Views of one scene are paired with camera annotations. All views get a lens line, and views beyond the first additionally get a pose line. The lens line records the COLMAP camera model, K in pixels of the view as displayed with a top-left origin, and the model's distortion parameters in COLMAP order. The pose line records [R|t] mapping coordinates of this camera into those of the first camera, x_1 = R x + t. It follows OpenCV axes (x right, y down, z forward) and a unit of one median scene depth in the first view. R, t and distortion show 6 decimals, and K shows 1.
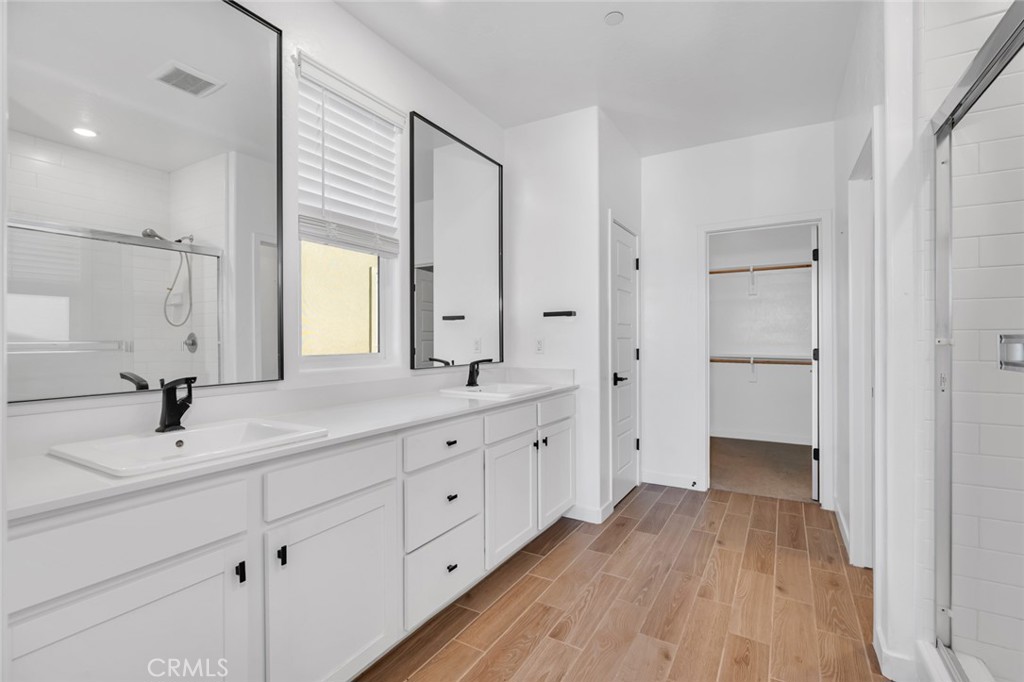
lens RADIAL K [[478.0, 0, 526.5], [0, 478.0, 337.9], [0, 0, 1]] dist [-0.007260, 0.004818]
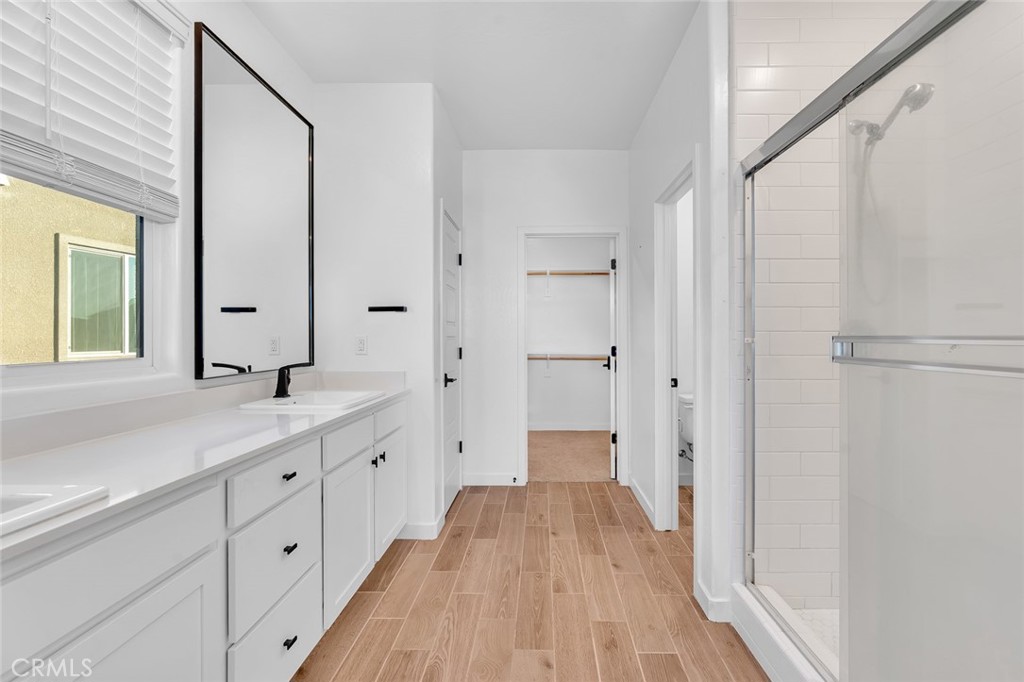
lens RADIAL K [[478.0, 0, 549.1], [0, 478.0, 334.2], [0, 0, 1]] dist [-0.007260, 0.004818]
pose [[0.867410, 0.004634, 0.497572, -0.143354], [-0.002785, 0.999986, -0.004458, -0.001237], [-0.497586, 0.002481, 0.867411, 0.117098]]
